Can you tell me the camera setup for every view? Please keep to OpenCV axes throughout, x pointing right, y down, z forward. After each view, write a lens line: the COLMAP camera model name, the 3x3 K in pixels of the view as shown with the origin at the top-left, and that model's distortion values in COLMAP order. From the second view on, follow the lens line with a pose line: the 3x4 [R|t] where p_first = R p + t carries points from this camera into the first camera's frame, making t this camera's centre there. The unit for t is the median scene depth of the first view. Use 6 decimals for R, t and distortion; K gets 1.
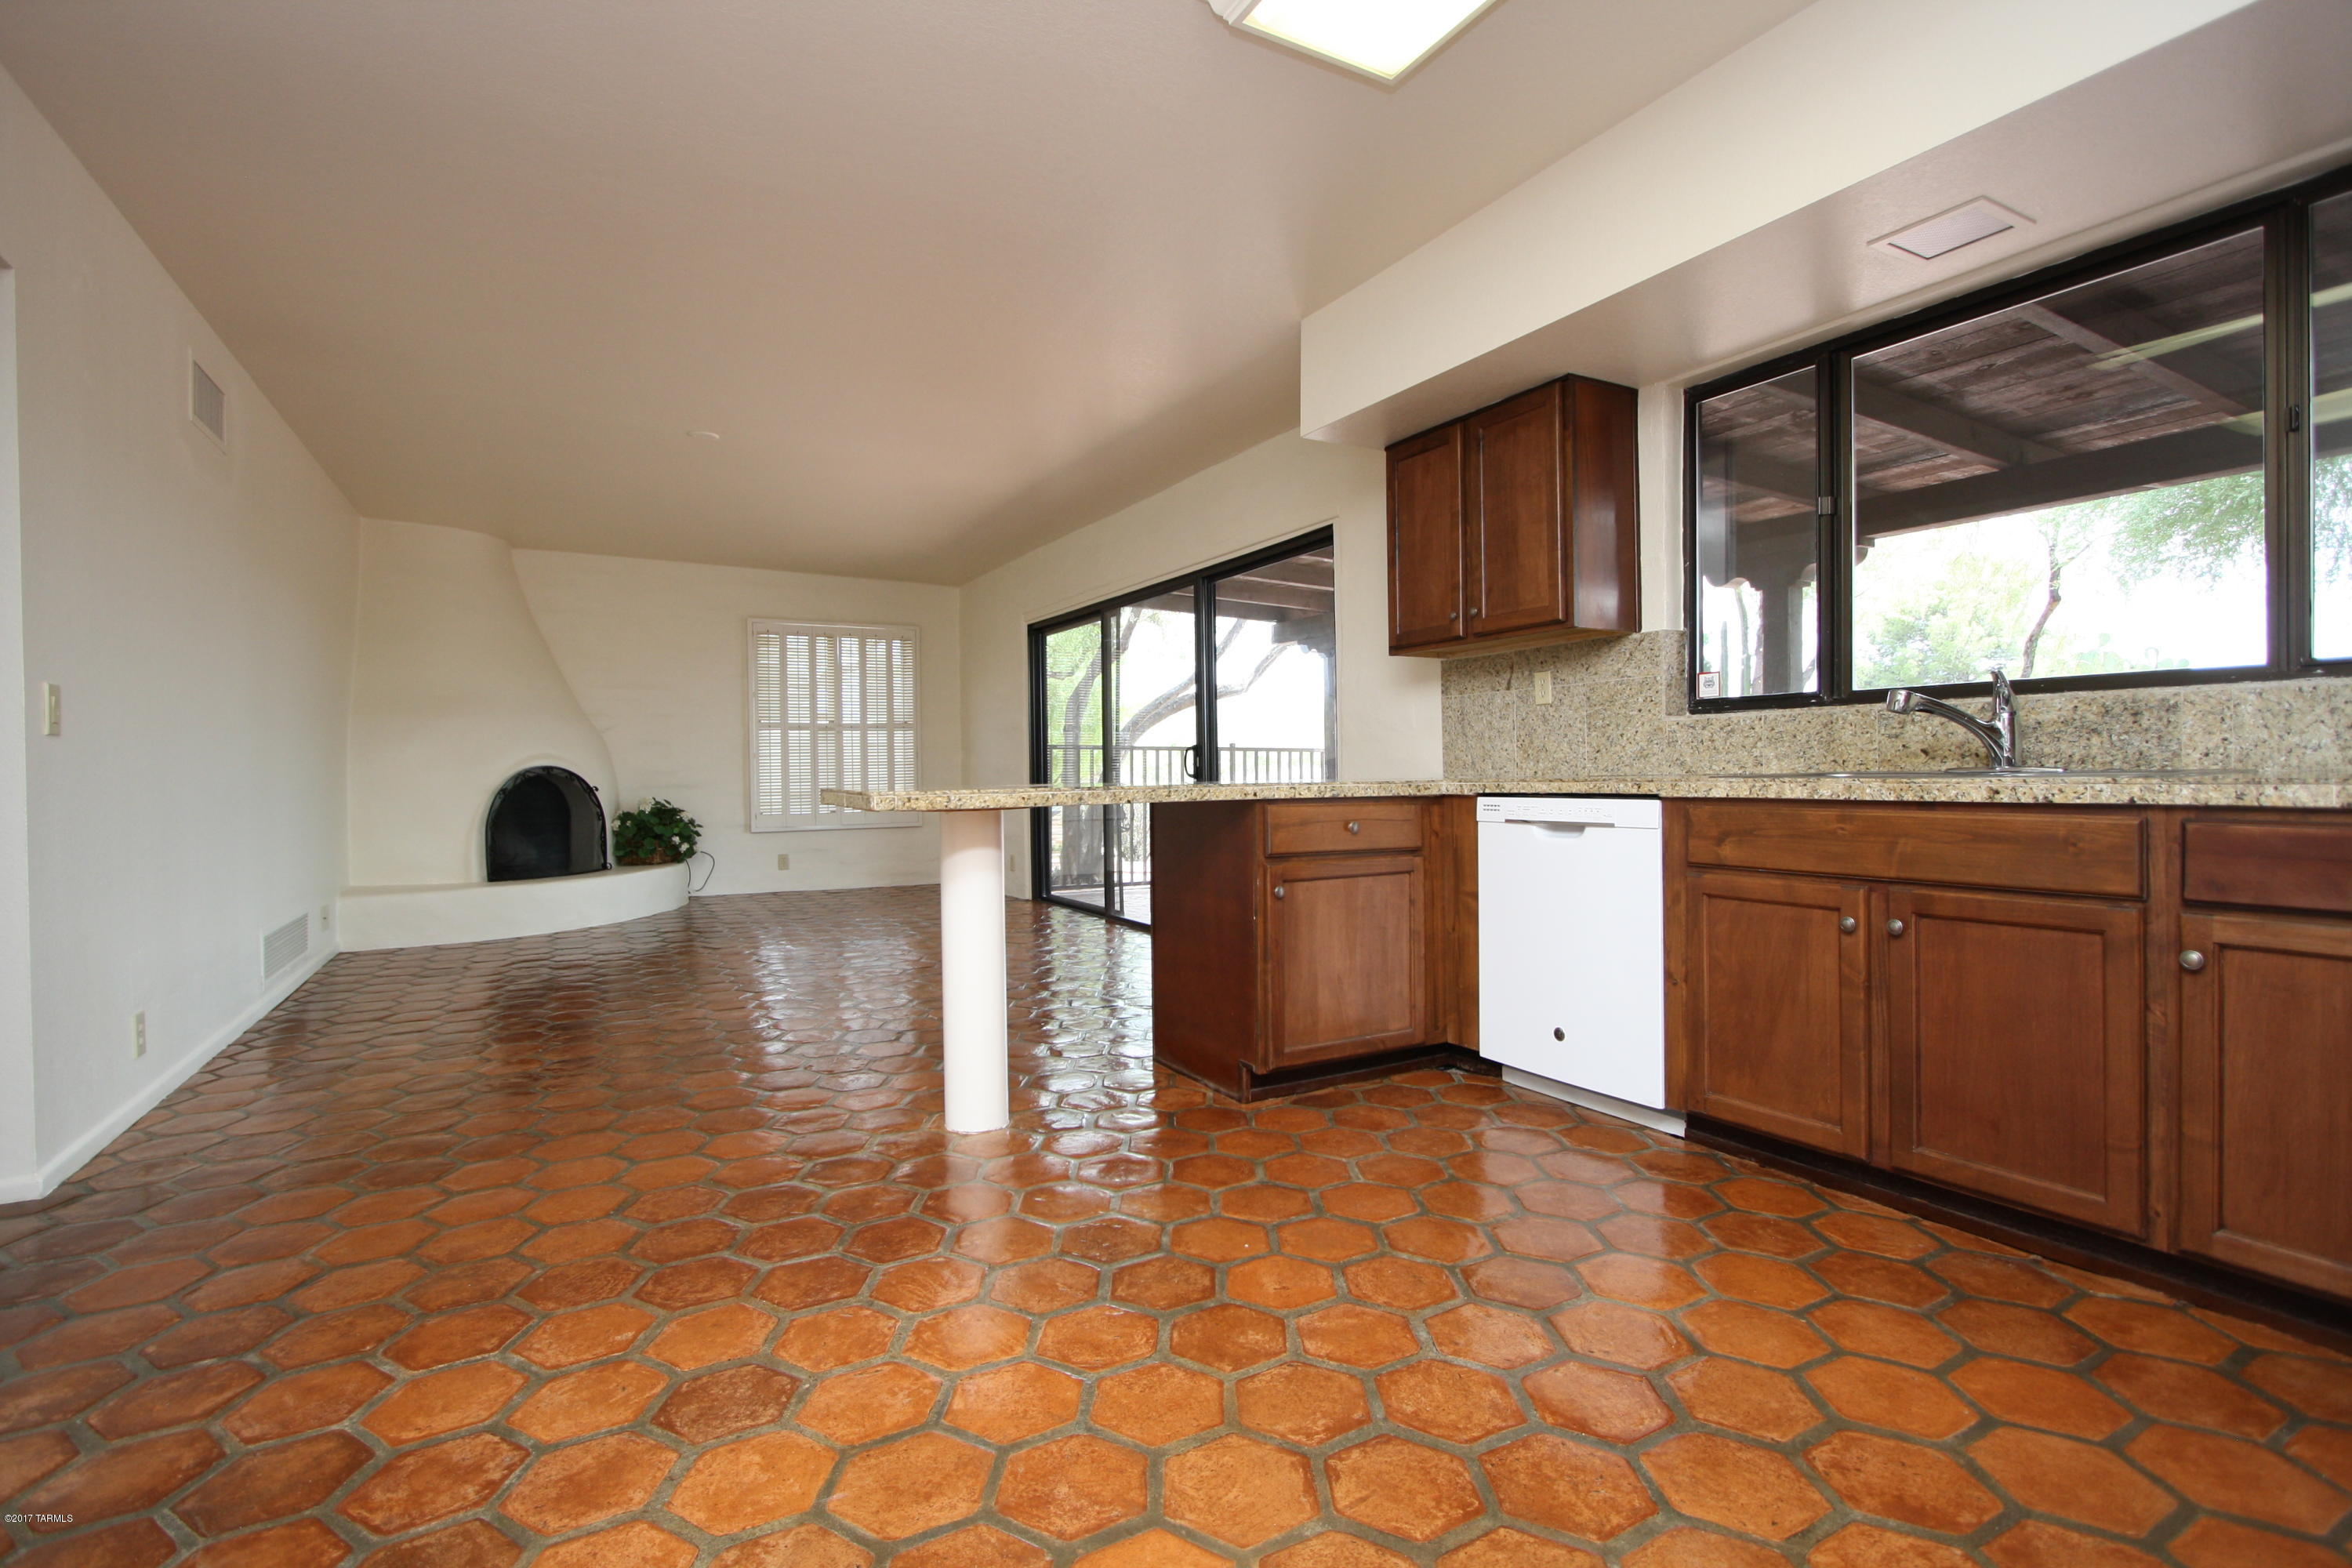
lens RADIAL K [[1099.4, 0, 1183.4], [0, 1099.4, 781.3], [0, 0, 1]] dist [-0.017650, 0.000694]
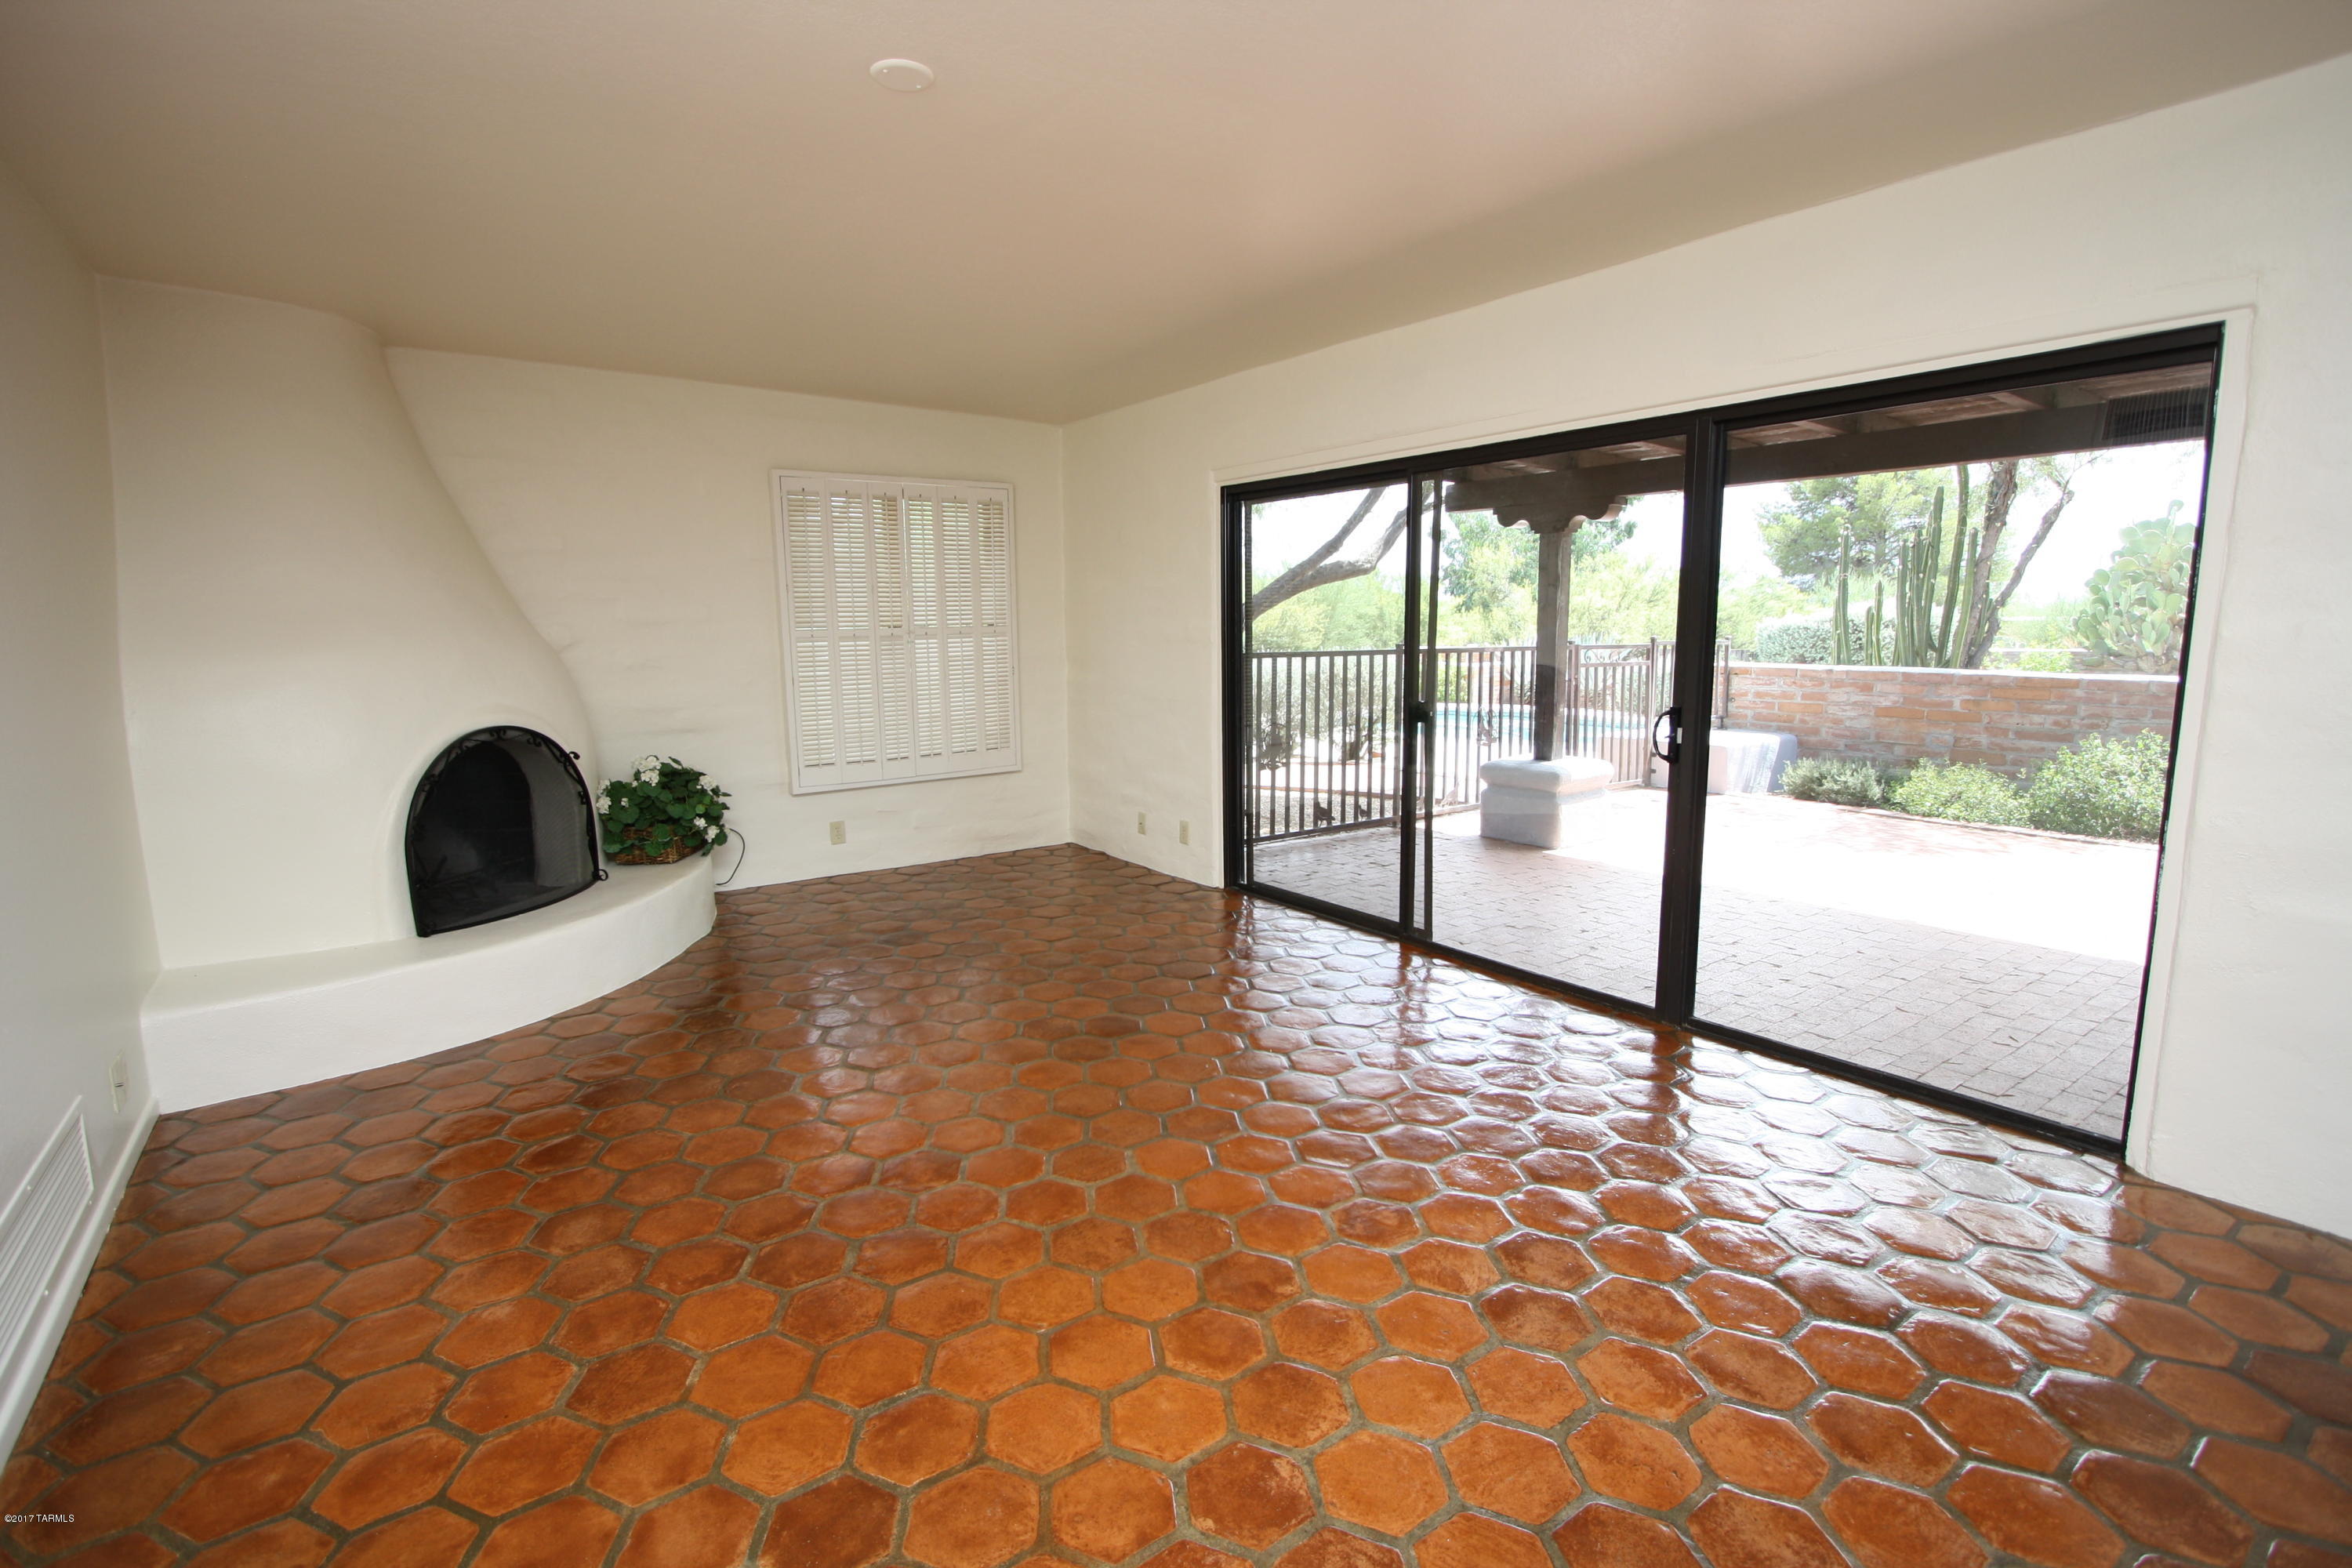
lens RADIAL K [[1099.4, 0, 1173.4], [0, 1099.4, 788.3], [0, 0, 1]] dist [-0.017650, 0.000694]
pose [[0.995372, -0.011549, 0.095398, -0.244889], [-0.002147, 0.989830, 0.142238, -0.058729], [-0.096071, -0.141785, 0.985225, 0.337283]]
